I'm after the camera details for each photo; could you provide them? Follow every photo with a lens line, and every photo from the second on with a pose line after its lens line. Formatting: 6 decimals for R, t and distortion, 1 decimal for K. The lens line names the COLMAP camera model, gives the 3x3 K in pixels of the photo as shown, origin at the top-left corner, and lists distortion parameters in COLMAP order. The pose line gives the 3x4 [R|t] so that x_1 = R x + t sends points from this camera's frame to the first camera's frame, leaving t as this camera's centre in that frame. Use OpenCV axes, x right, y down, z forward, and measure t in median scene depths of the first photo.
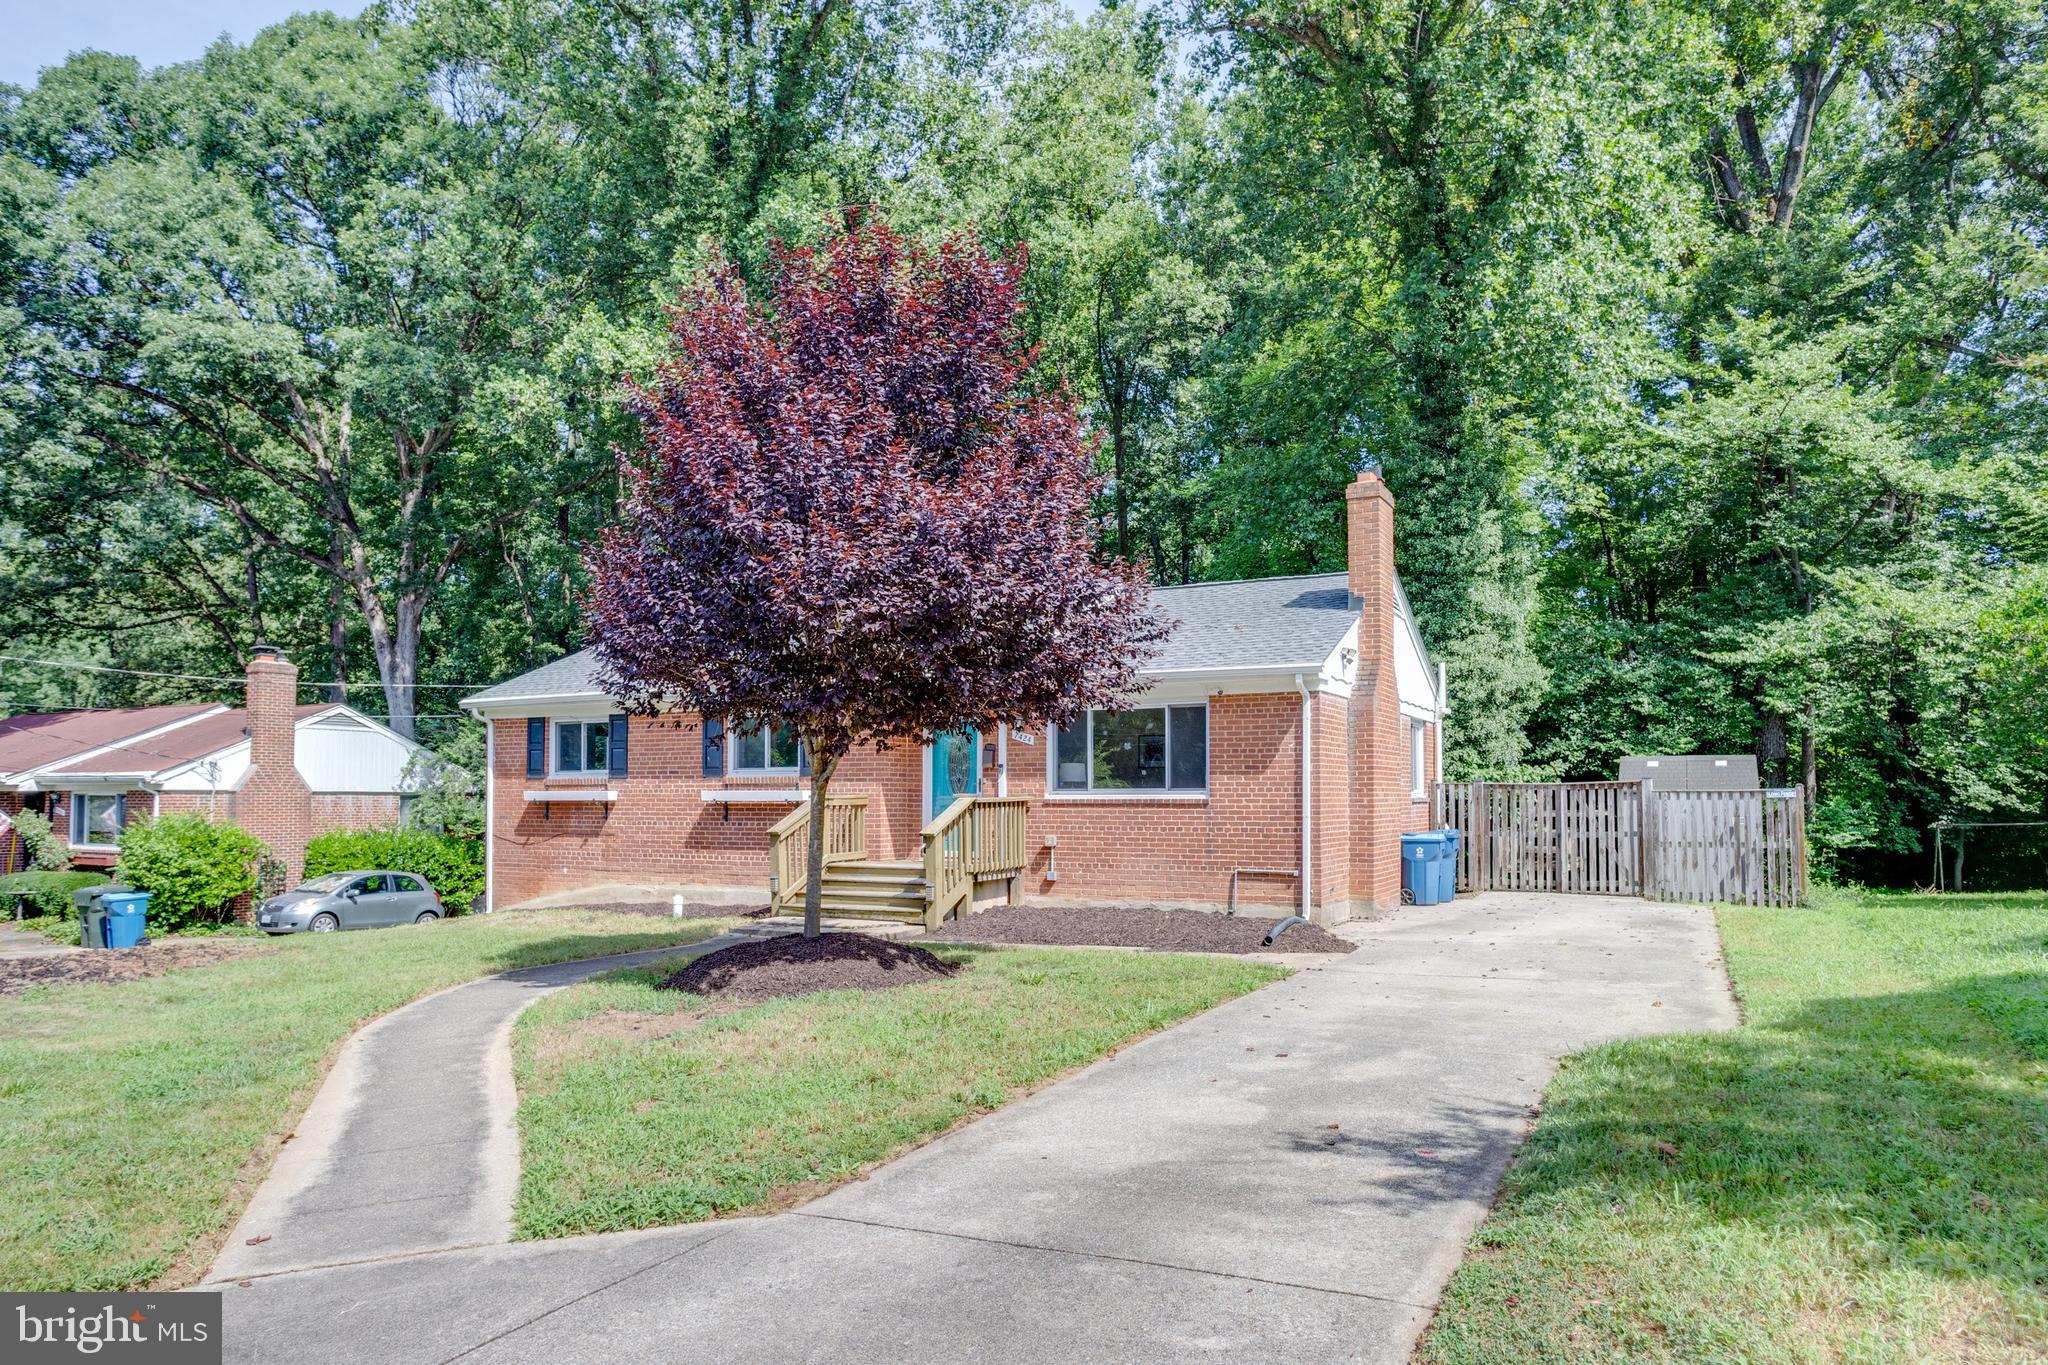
lens RADIAL K [[1040.1, 0, 1098.5], [0, 1040.1, 707.0], [0, 0, 1]] dist [-0.037272, 0.015337]
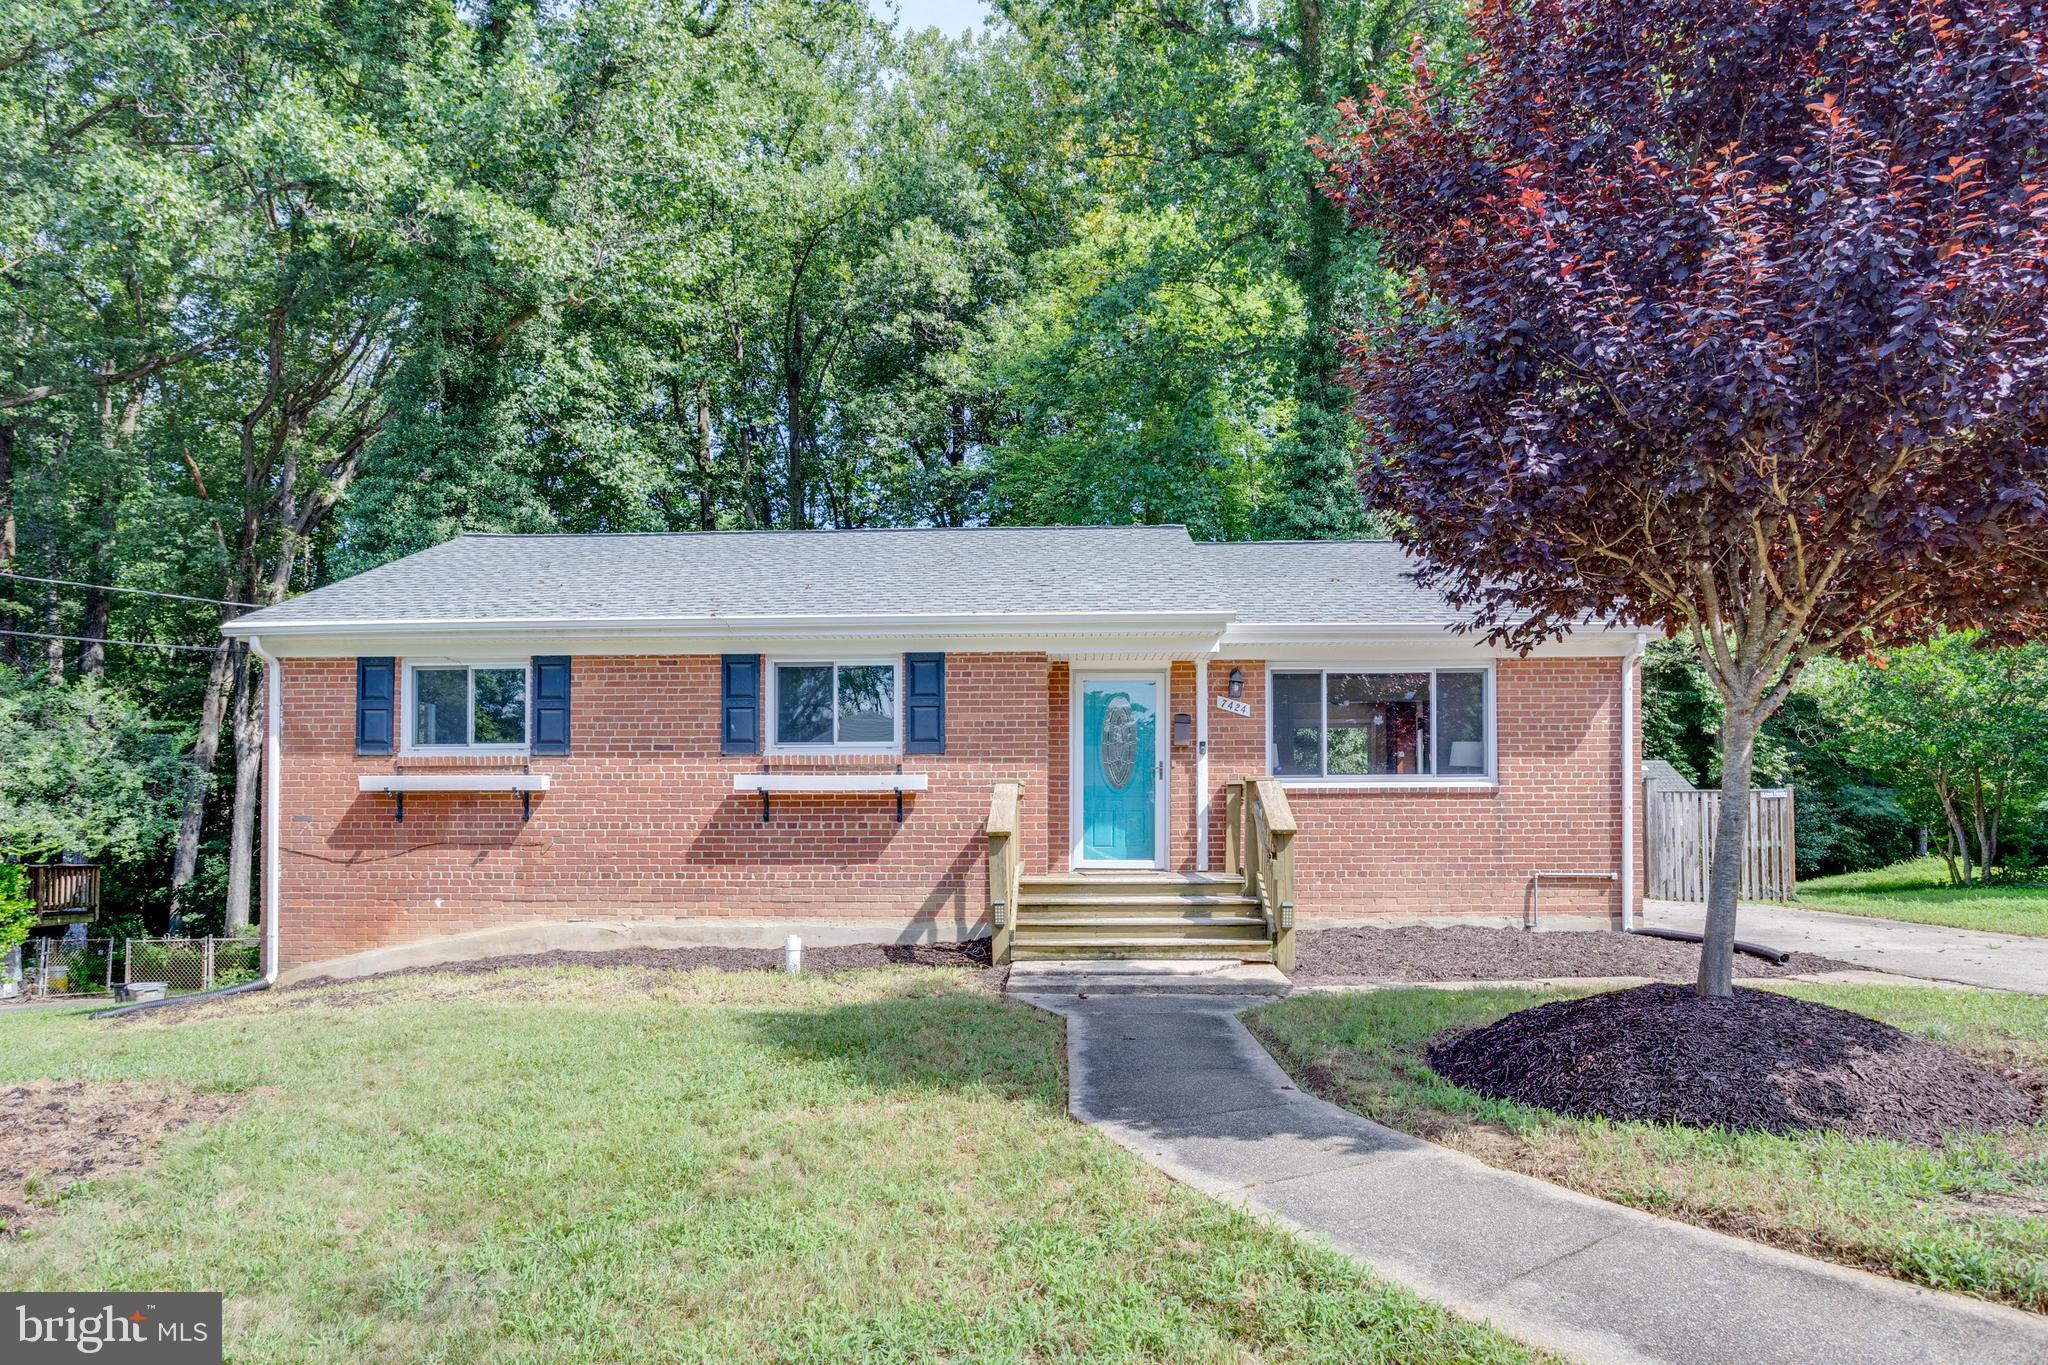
lens RADIAL K [[1040.1, 0, 1049.8], [0, 1040.1, 743.8], [0, 0, 1]] dist [-0.037272, 0.015337]
pose [[0.938996, 0.023706, 0.343110, -0.357937], [-0.030127, 0.999456, 0.013395, 0.039680], [-0.342606, -0.022914, 0.939200, 0.266908]]
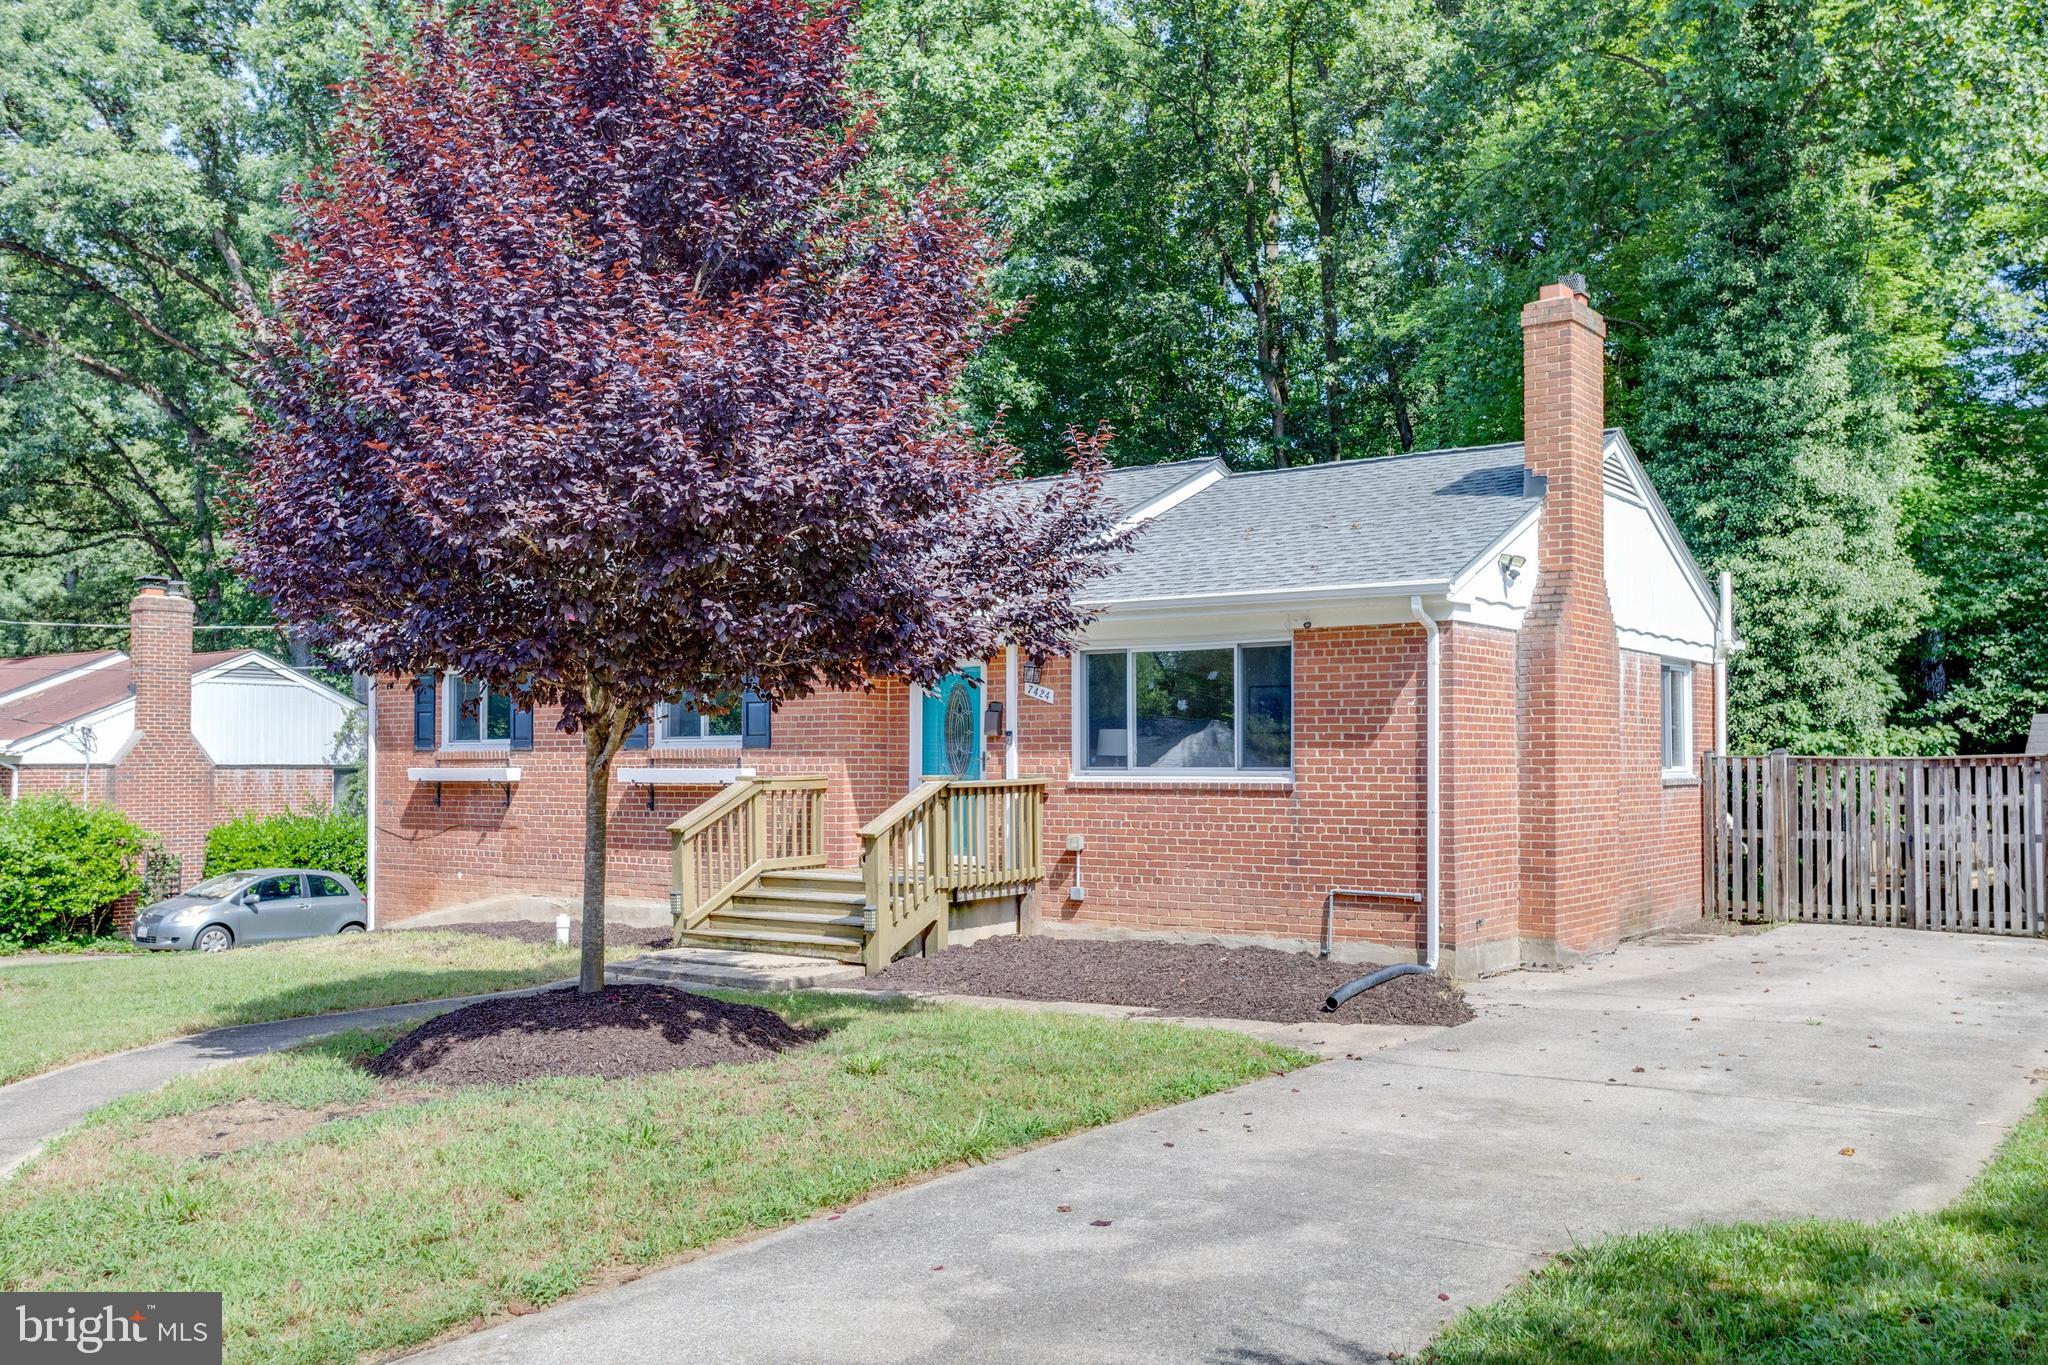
lens RADIAL K [[1437.2, 0, 1113.8], [0, 1437.2, 656.7], [0, 0, 1]] dist [0.012020, 0.001295]
pose [[0.988820, -0.009402, -0.148819, 0.094614], [0.011024, 0.999888, 0.010080, -0.003229], [0.148708, -0.011608, 0.988813, 0.045525]]
